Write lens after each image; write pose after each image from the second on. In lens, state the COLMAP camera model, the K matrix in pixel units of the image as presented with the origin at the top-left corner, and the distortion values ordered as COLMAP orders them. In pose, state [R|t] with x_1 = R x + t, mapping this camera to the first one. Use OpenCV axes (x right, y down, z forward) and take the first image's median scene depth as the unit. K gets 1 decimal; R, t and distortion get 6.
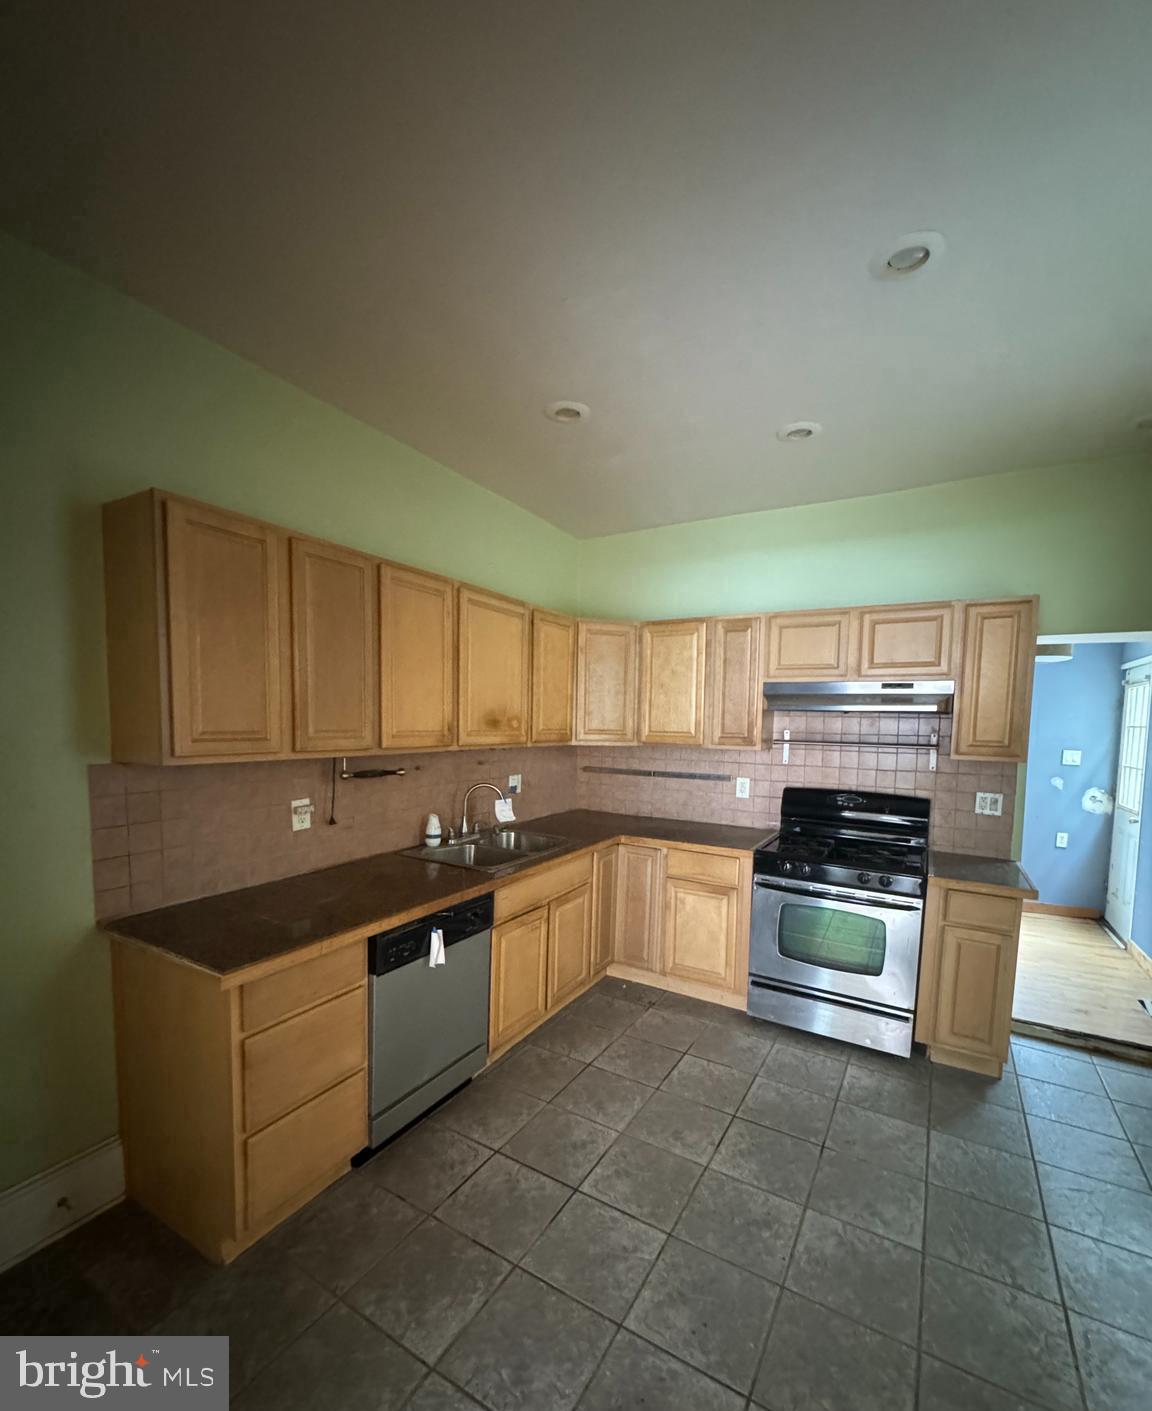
lens RADIAL K [[616.2, 0, 580.0], [0, 616.2, 763.9], [0, 0, 1]] dist [-0.003345, -0.000301]
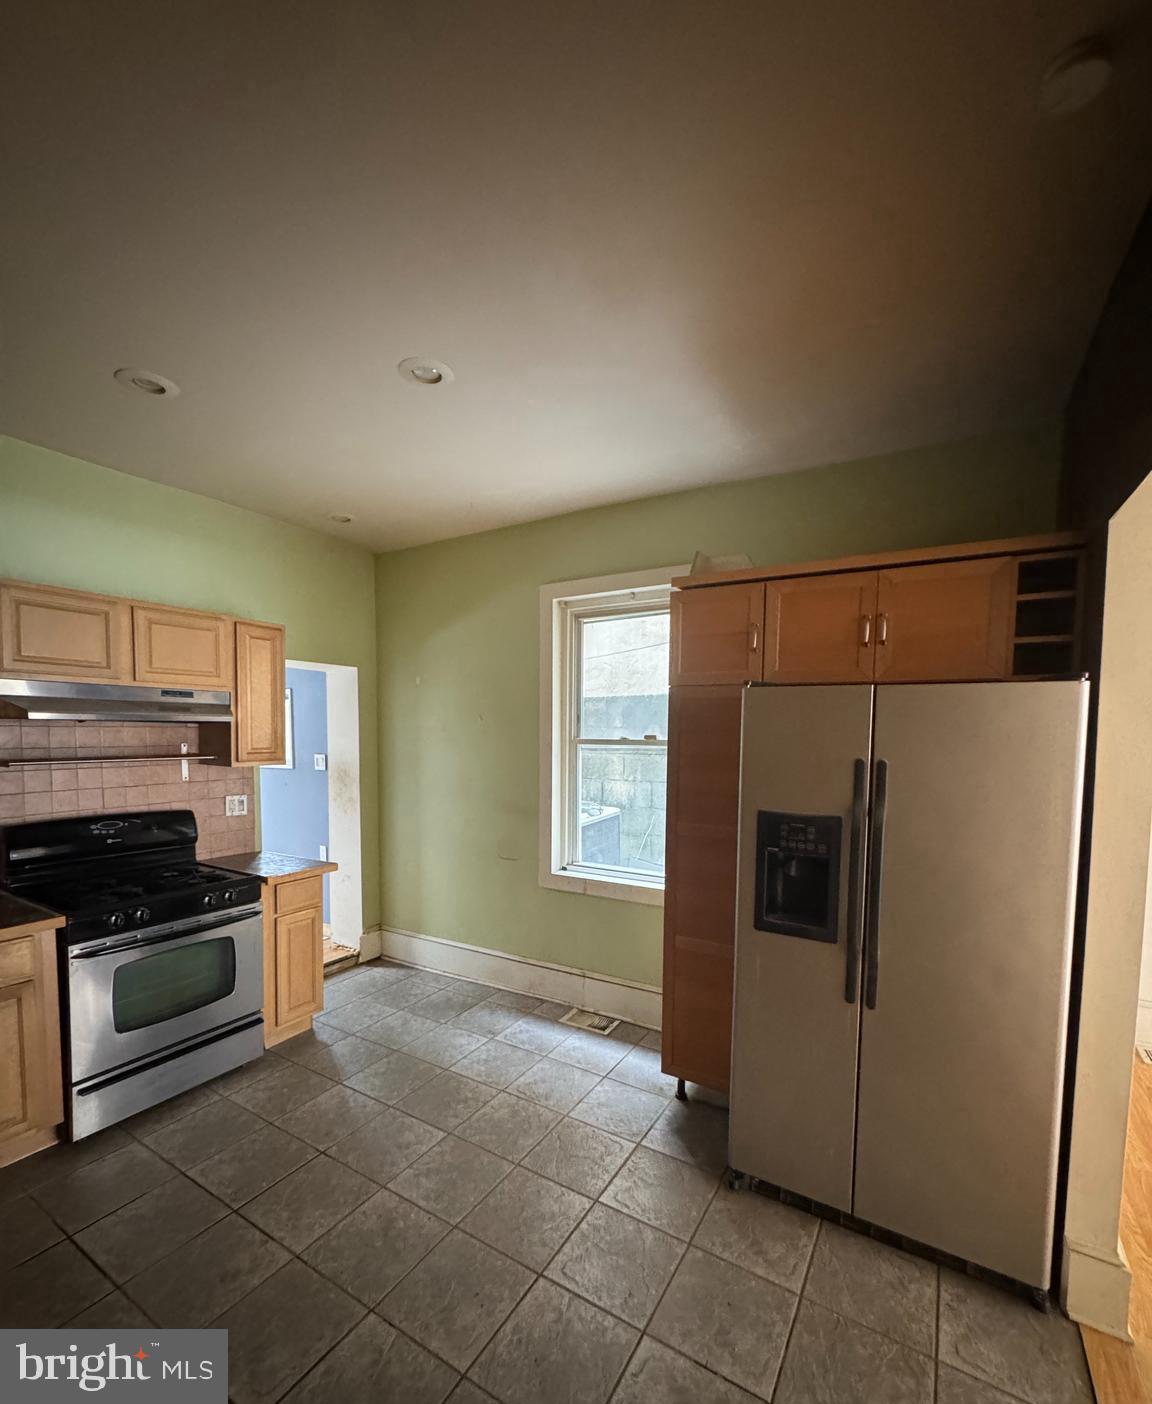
lens RADIAL K [[613.1, 0, 579.9], [0, 613.1, 760.1], [0, 0, 1]] dist [-0.003345, -0.000301]
pose [[0.009096, -0.066639, 0.997736, -0.455301], [0.065592, 0.995668, 0.065903, -0.051758], [-0.997805, 0.064844, 0.013428, 0.413414]]
